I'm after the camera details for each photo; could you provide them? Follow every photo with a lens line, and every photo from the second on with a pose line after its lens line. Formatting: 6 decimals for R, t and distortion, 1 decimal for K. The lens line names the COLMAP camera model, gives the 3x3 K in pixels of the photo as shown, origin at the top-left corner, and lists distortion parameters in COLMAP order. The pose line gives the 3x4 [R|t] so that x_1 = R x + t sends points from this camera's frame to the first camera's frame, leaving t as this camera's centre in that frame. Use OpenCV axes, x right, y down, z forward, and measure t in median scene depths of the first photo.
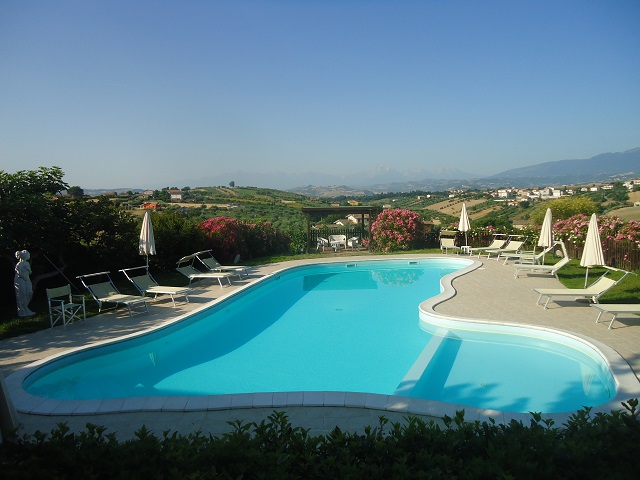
lens RADIAL K [[467.1, 0, 322.4], [0, 467.1, 239.9], [0, 0, 1]] dist [-0.007965, 0.002857]
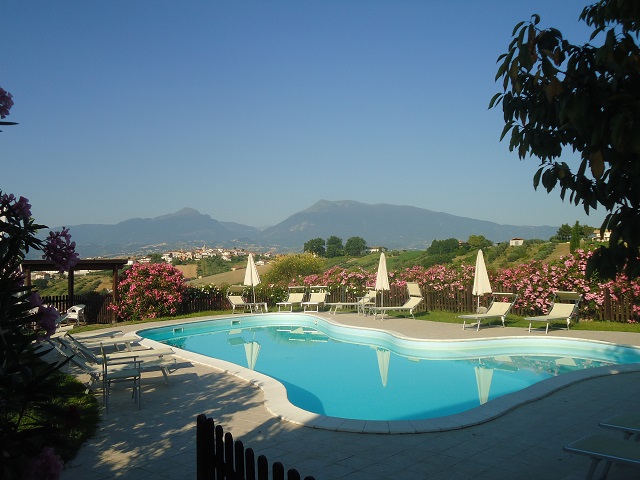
lens RADIAL K [[667.3, 0, 321.2], [0, 667.3, 239.0], [0, 0, 1]] dist [0.045098, 0.000000]
pose [[0.682000, 0.033780, 0.730572, -0.471433], [0.071548, 0.991059, -0.112615, 0.039969], [-0.727844, 0.129074, 0.673485, 0.067408]]
